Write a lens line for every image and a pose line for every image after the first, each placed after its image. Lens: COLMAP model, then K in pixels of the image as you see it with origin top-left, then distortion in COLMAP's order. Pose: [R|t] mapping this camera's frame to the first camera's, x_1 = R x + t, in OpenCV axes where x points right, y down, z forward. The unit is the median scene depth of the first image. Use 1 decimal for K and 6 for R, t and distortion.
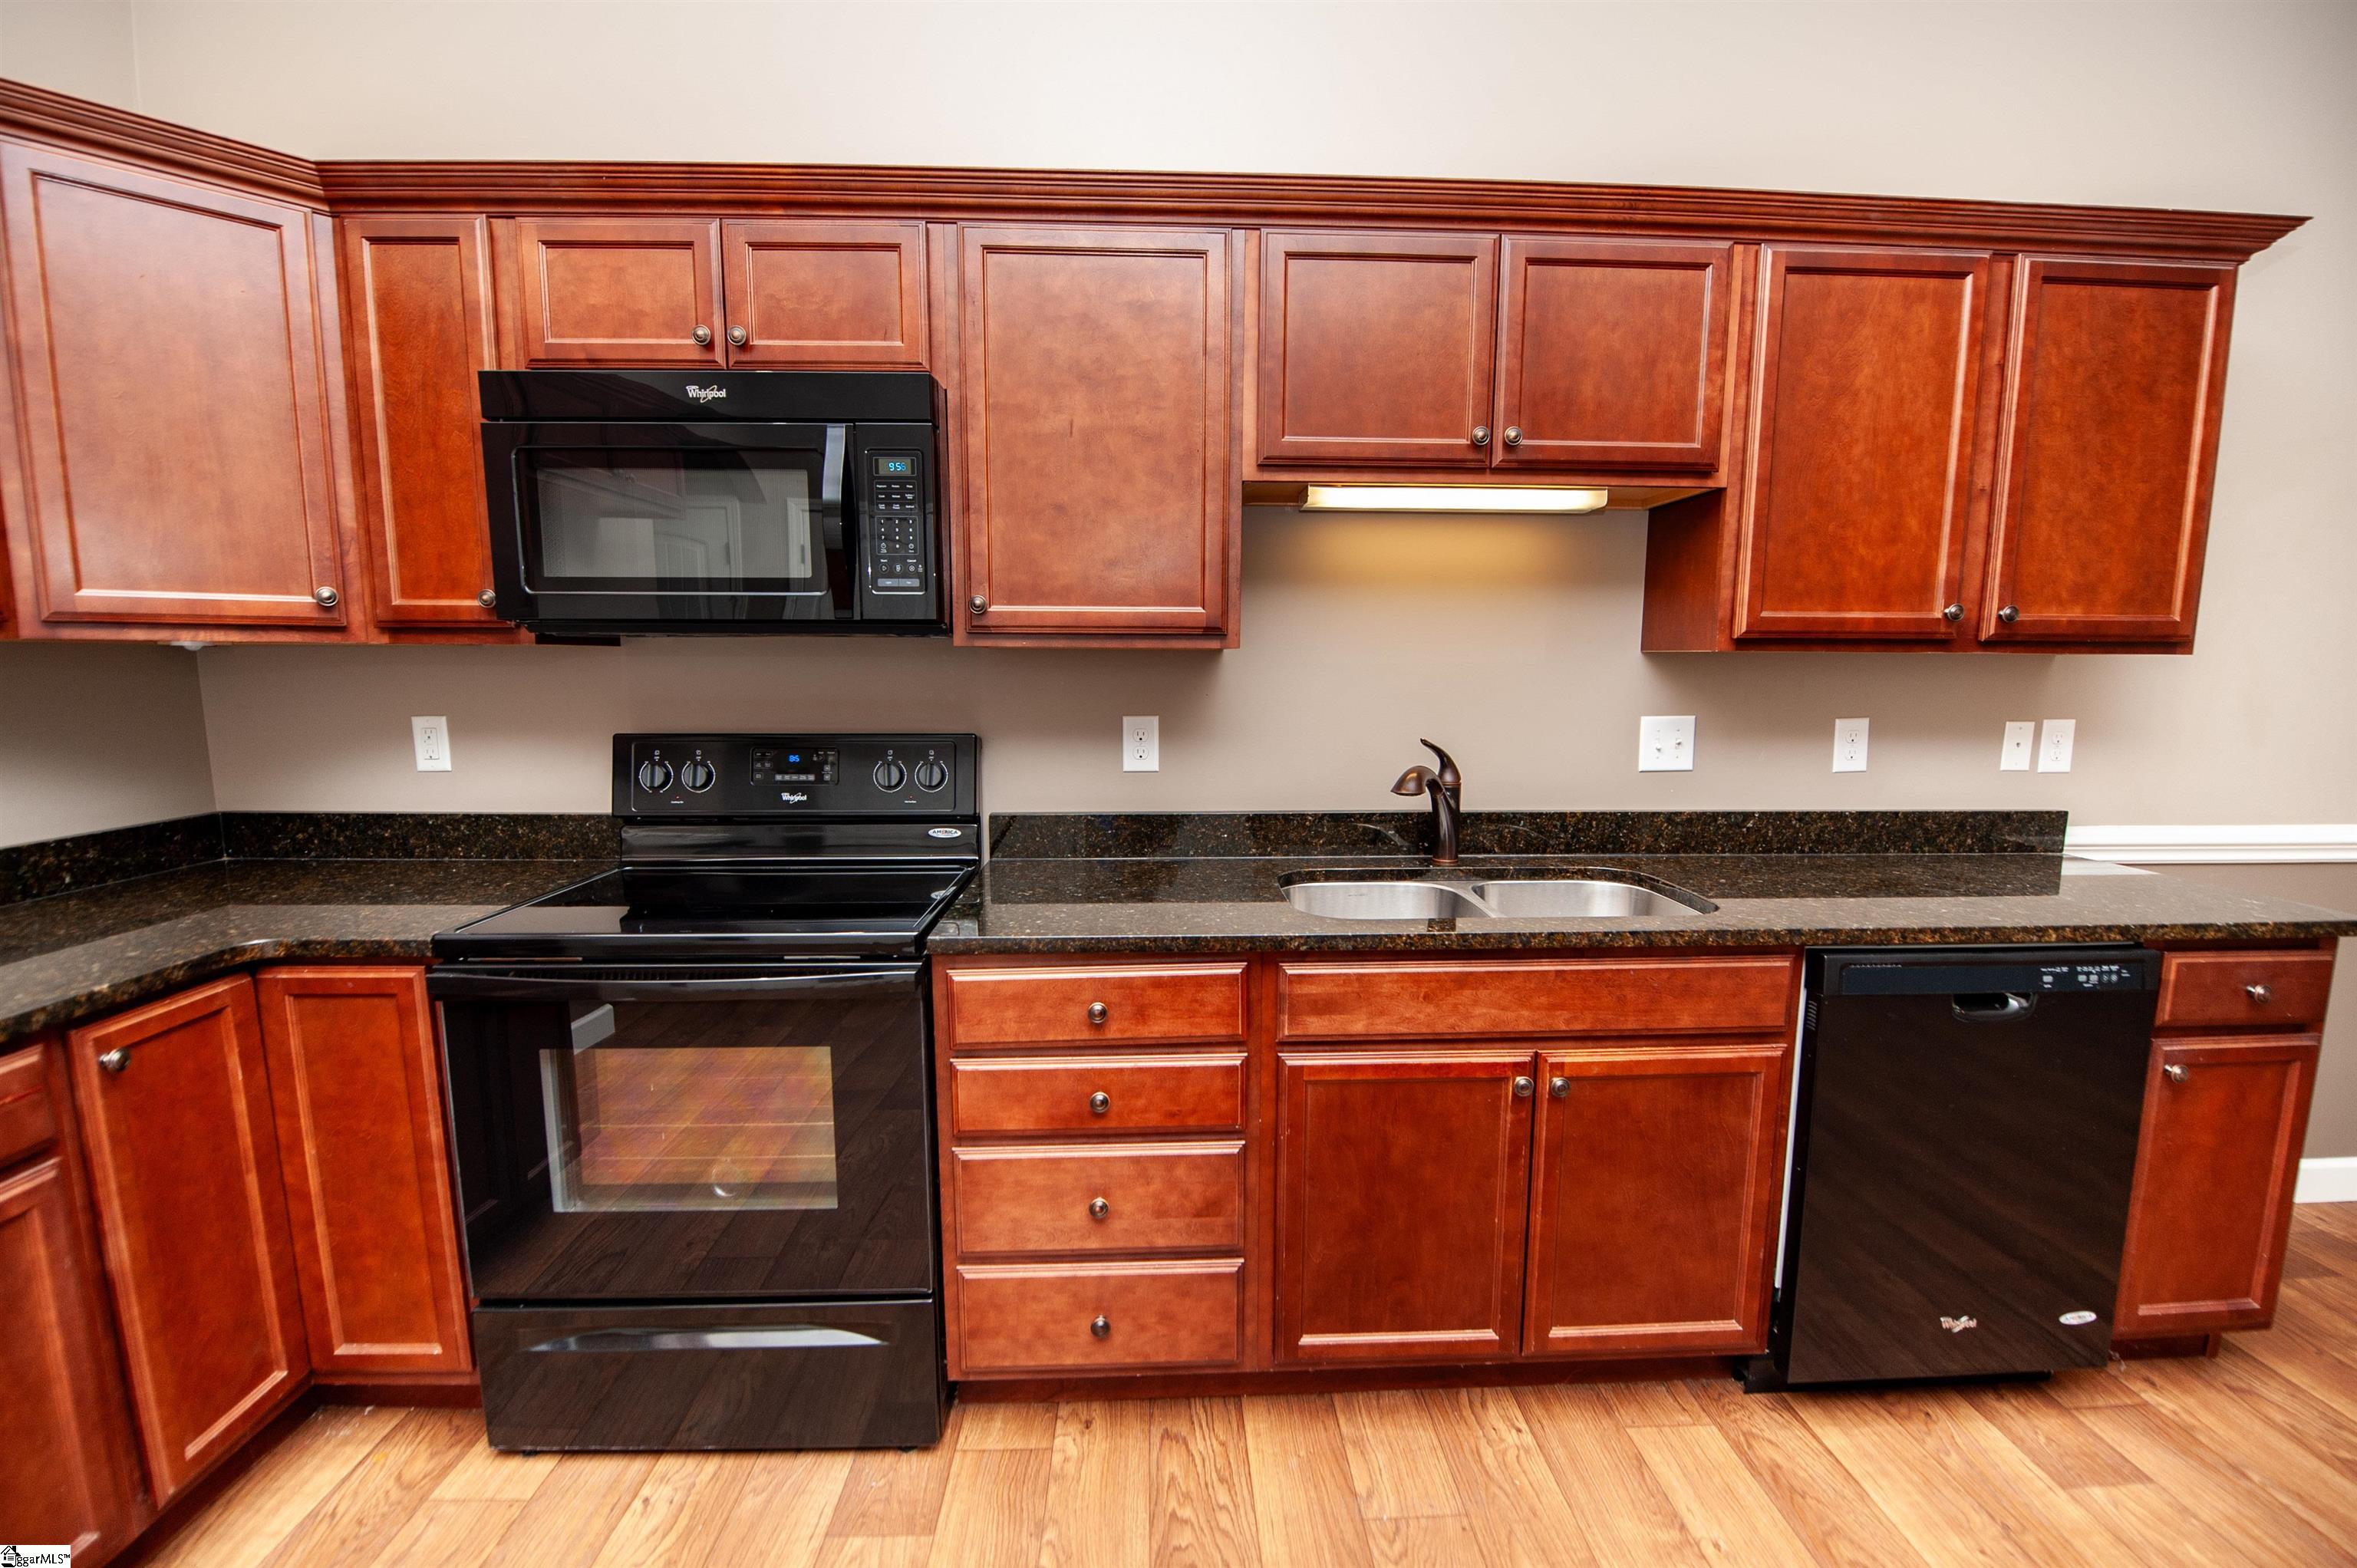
lens RADIAL K [[948.0, 0, 1182.6], [0, 948.0, 790.6], [0, 0, 1]] dist [-0.012765, -0.005471]
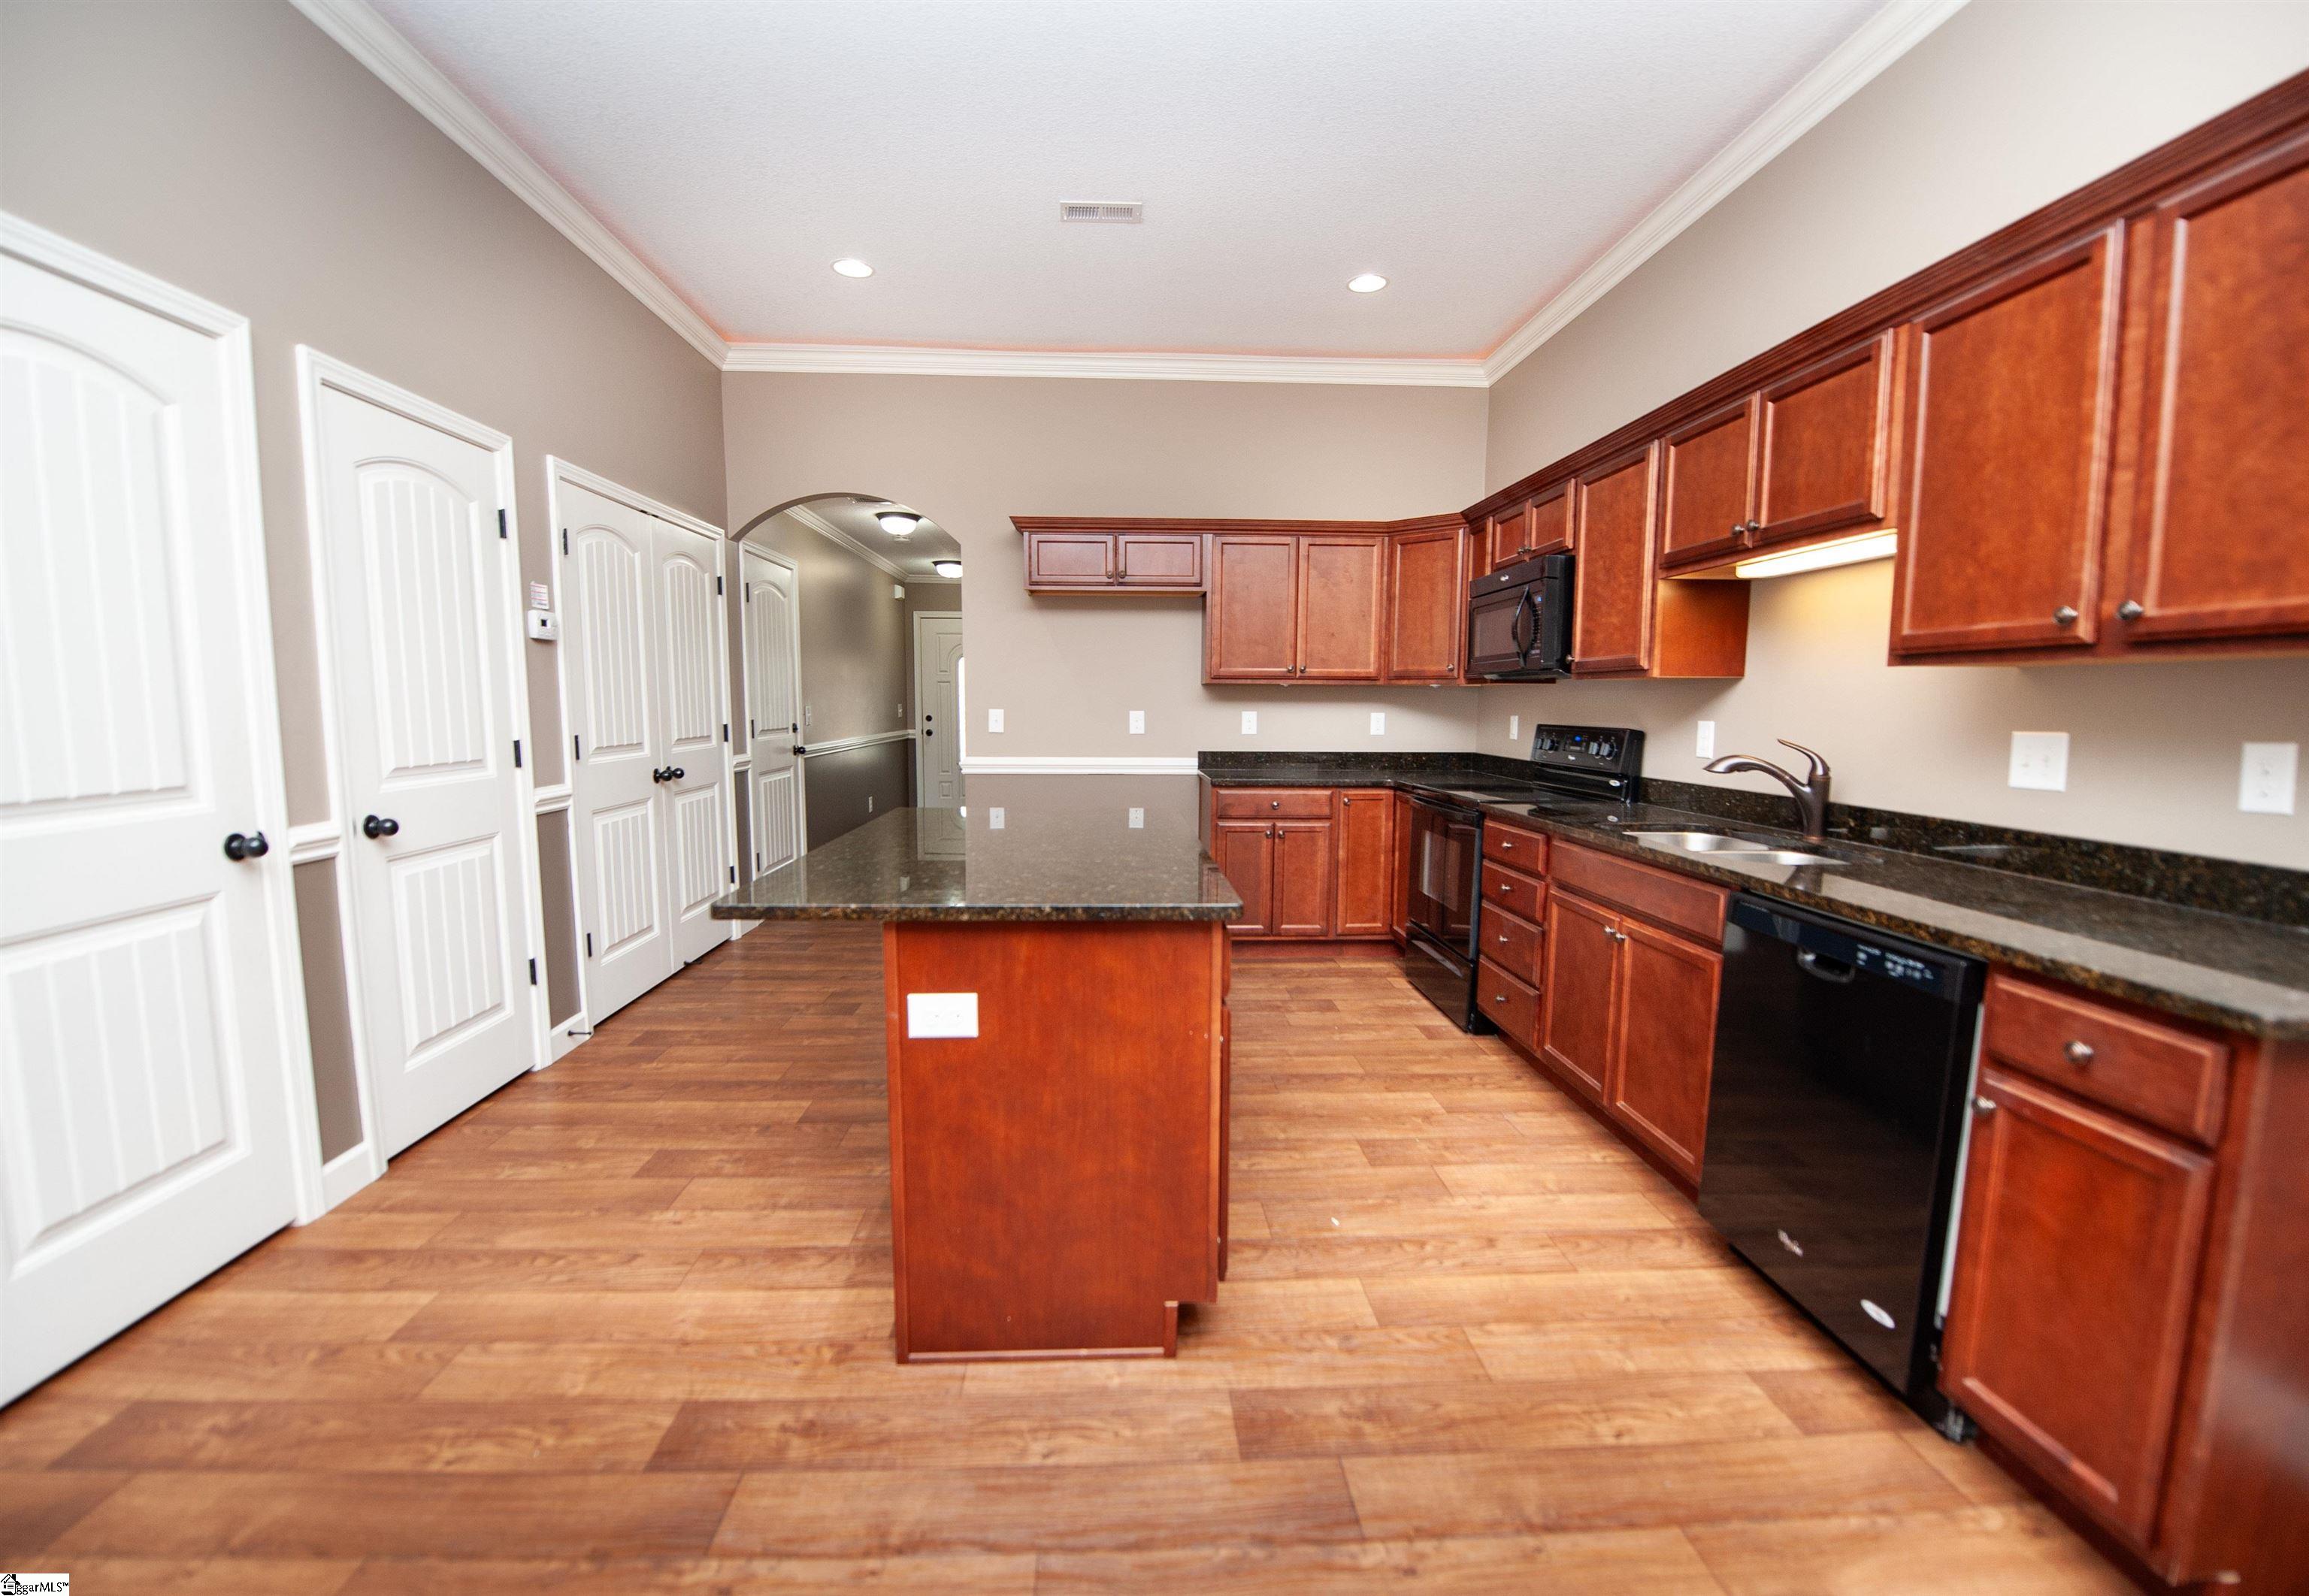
lens RADIAL K [[951.9, 0, 1147.8], [0, 951.9, 804.3], [0, 0, 1]] dist [-0.022846, -0.000281]
pose [[0.008585, 0.103615, -0.994580, 1.906560], [-0.133541, 0.985827, 0.101550, 0.024133], [0.991006, 0.131945, 0.022300, 0.111591]]
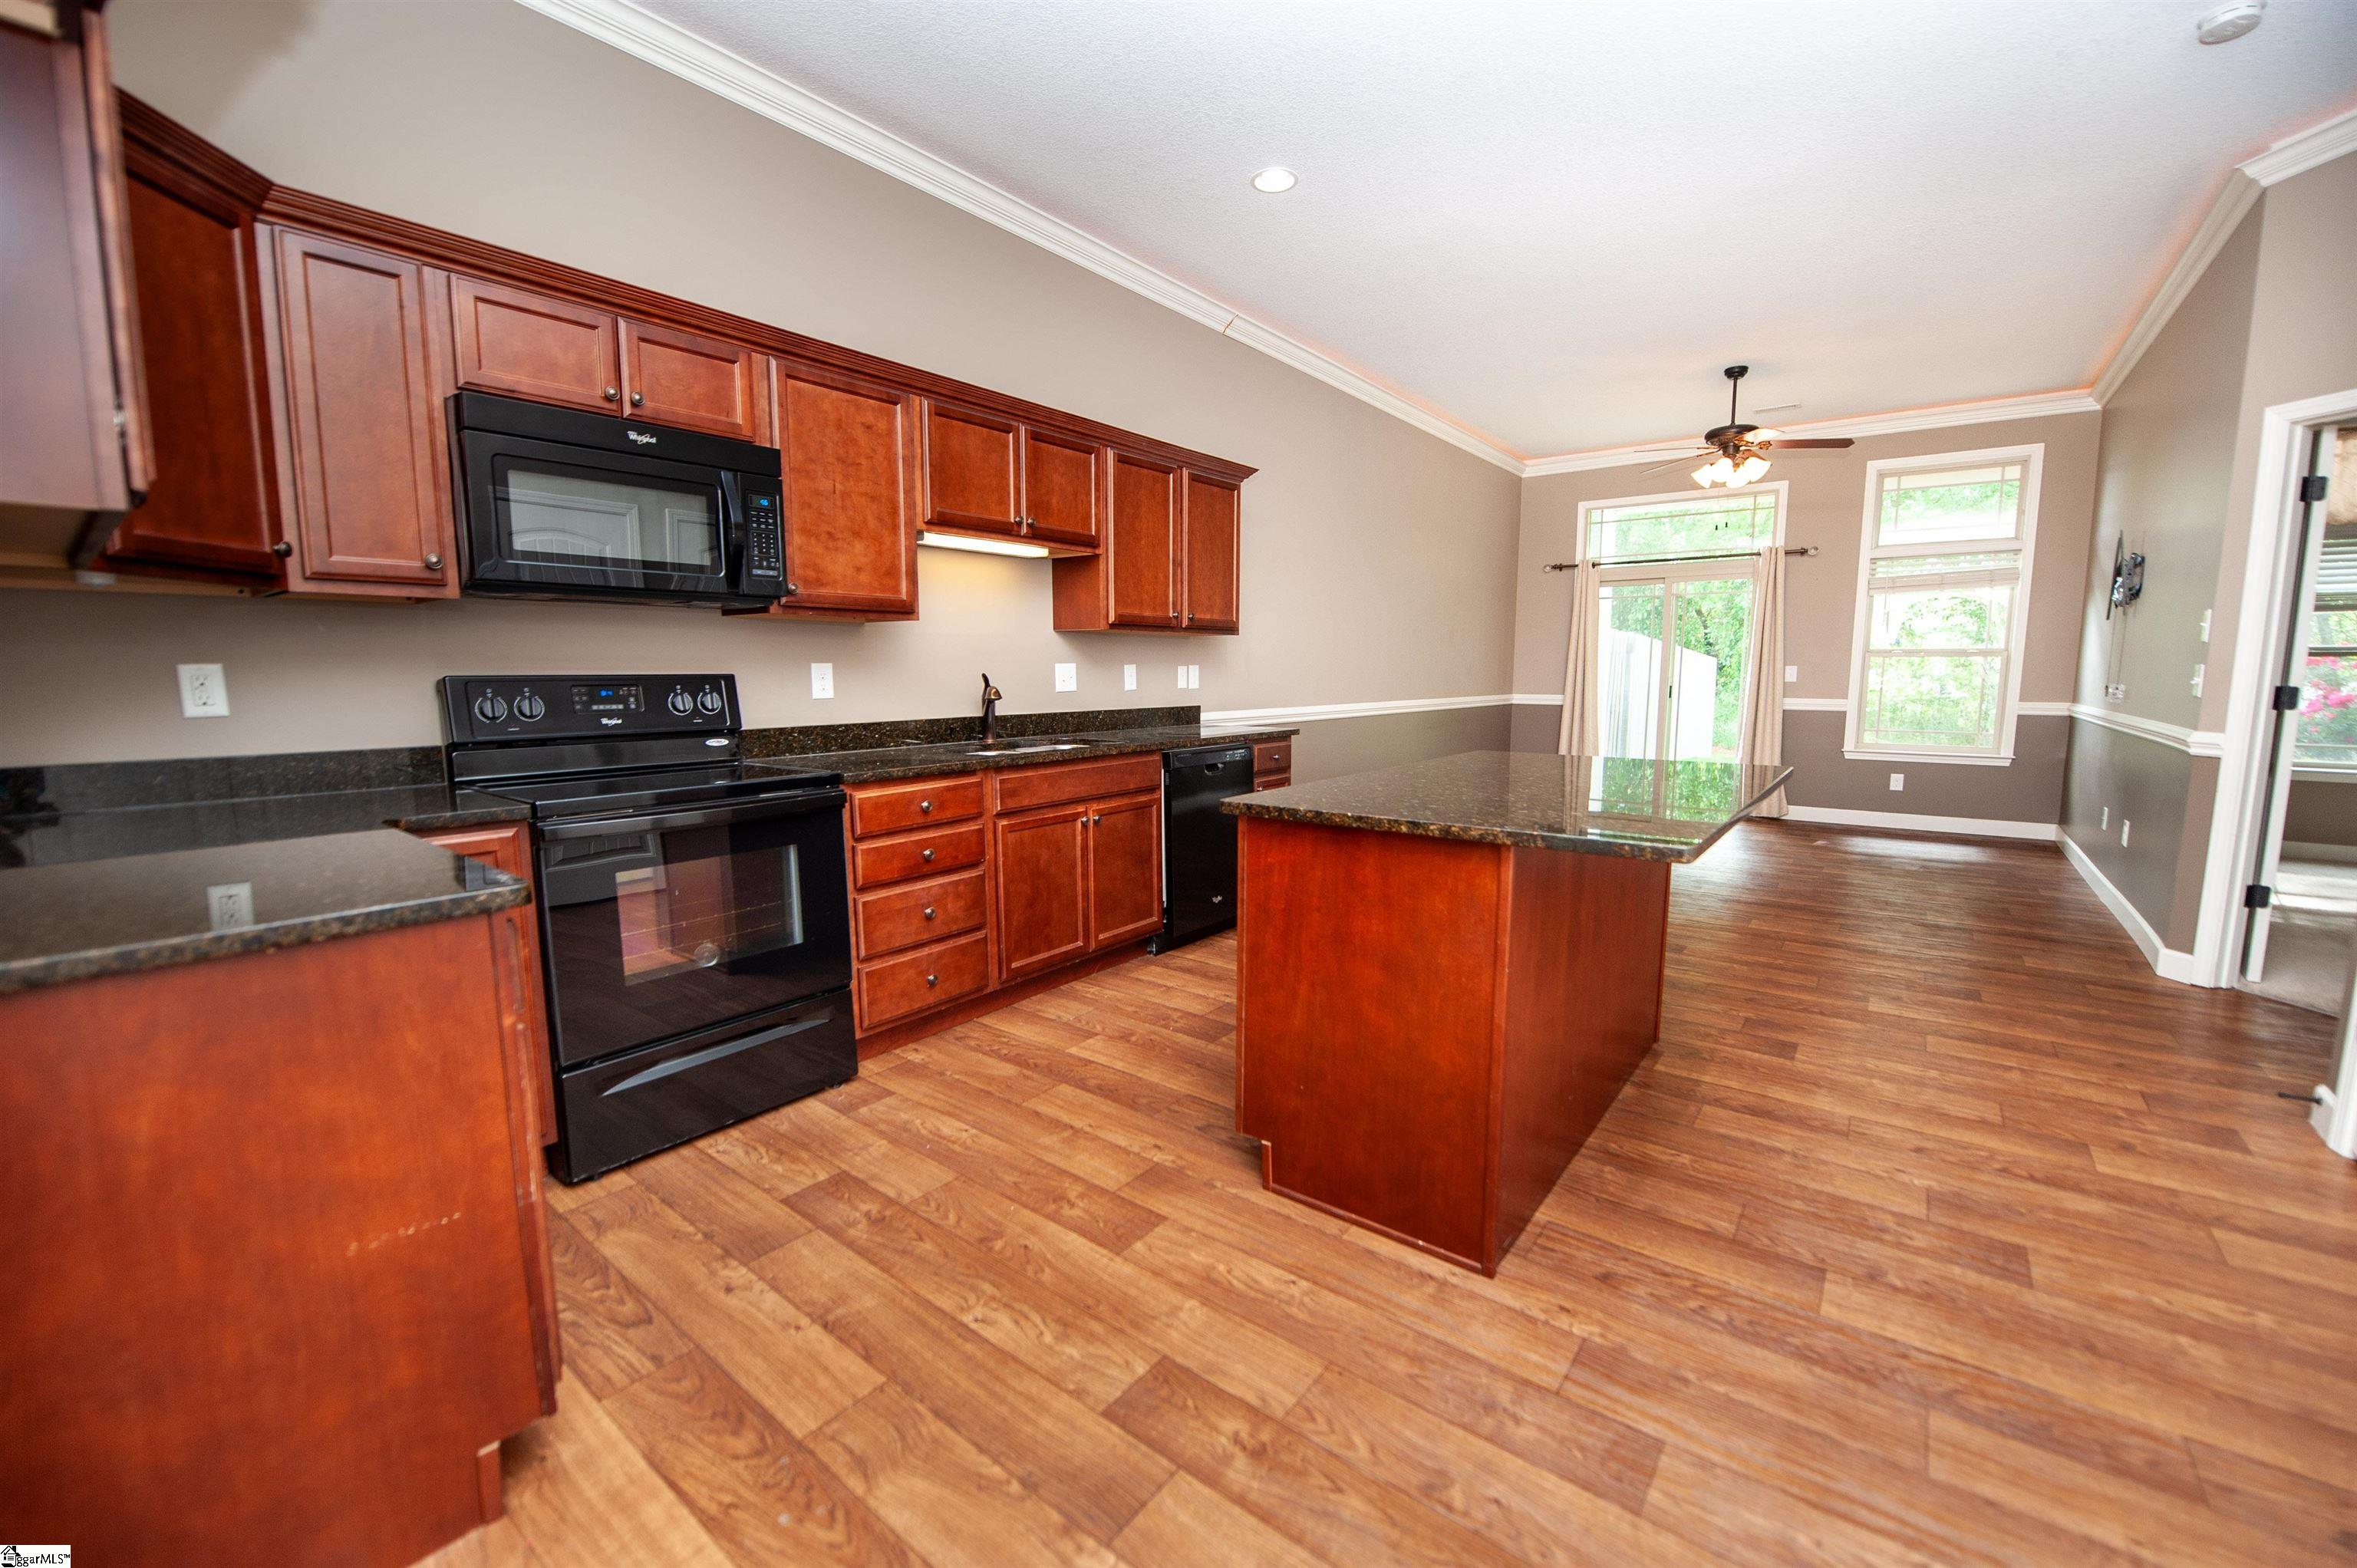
lens RADIAL K [[948.0, 0, 1182.6], [0, 948.0, 790.6], [0, 0, 1]] dist [-0.012765, -0.005471]
pose [[0.641840, -0.101922, 0.760035, -1.120604], [0.101222, 0.993716, 0.047779, 0.150260], [-0.760129, 0.046265, 0.648123, -0.591353]]
